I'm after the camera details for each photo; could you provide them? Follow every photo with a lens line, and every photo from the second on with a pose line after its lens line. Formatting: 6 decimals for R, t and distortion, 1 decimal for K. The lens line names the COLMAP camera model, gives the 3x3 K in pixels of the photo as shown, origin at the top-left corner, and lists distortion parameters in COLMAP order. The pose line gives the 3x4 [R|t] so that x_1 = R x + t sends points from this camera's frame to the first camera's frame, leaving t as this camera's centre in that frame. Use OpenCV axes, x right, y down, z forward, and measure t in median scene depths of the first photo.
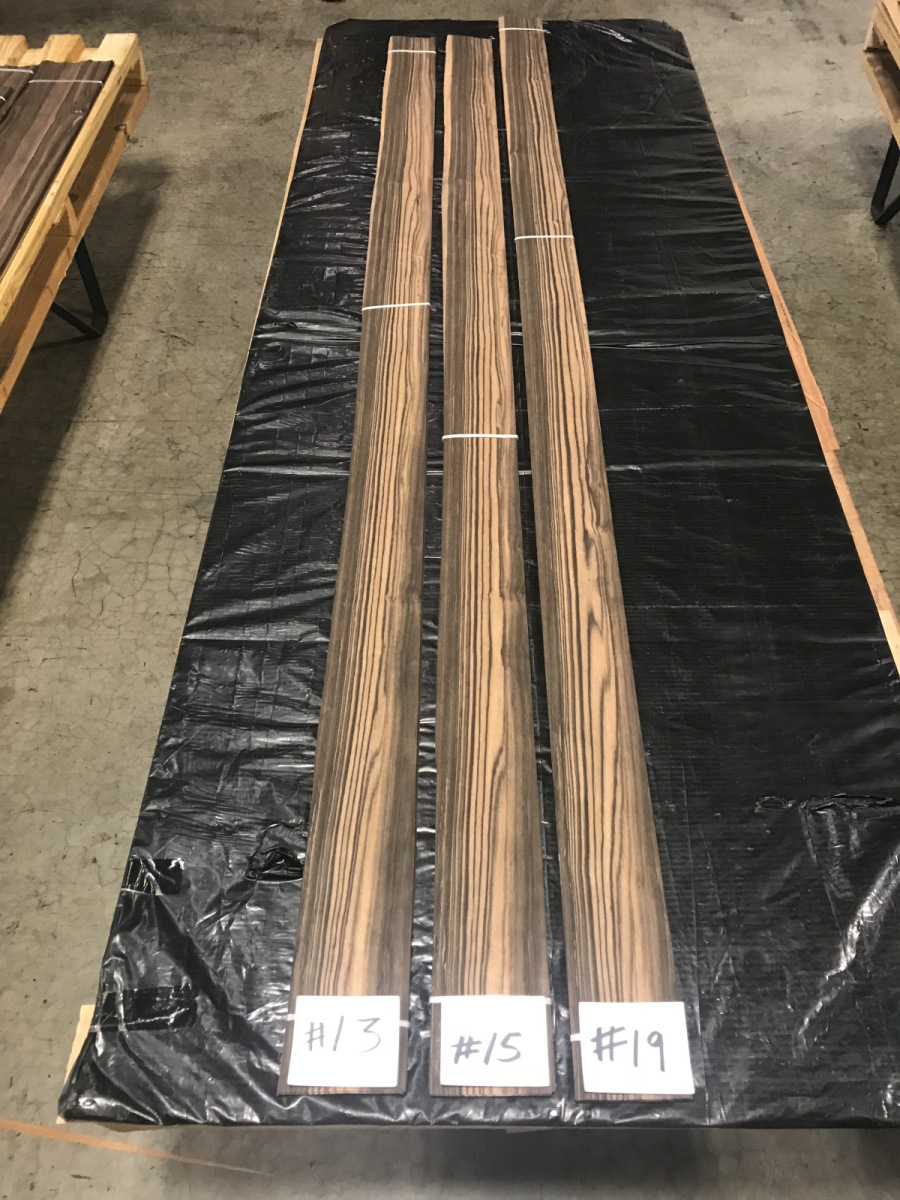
lens RADIAL K [[963.1, 0, 454.4], [0, 963.1, 600.4], [0, 0, 1]] dist [-0.007691, 0.005567]
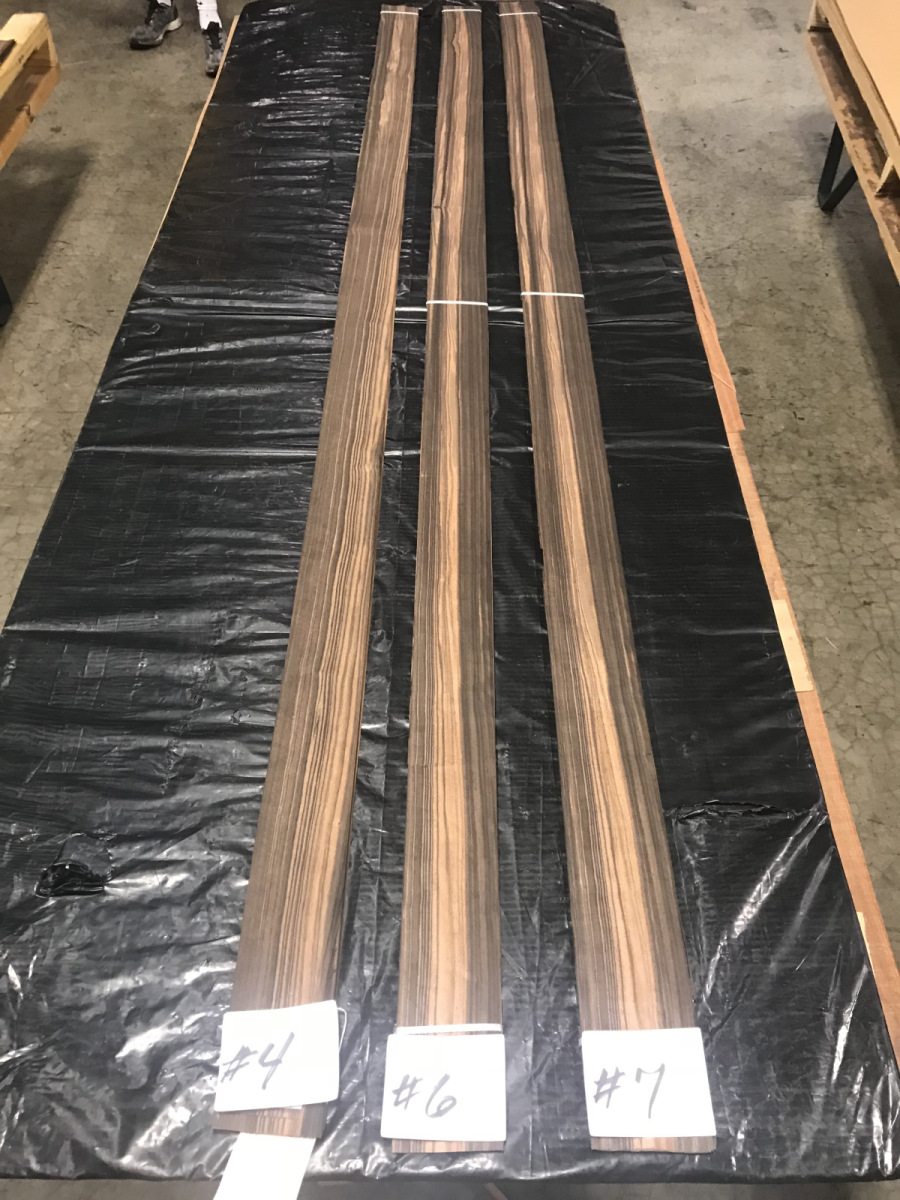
lens RADIAL K [[967.1, 0, 450.0], [0, 967.1, 600.0], [0, 0, 1]] dist [-0.003894, -0.000952]
pose [[0.999995, -0.002881, -0.001488, 0.086233], [0.002859, 0.999883, -0.015050, 0.014851], [0.001531, 0.015046, 0.999886, 0.051439]]
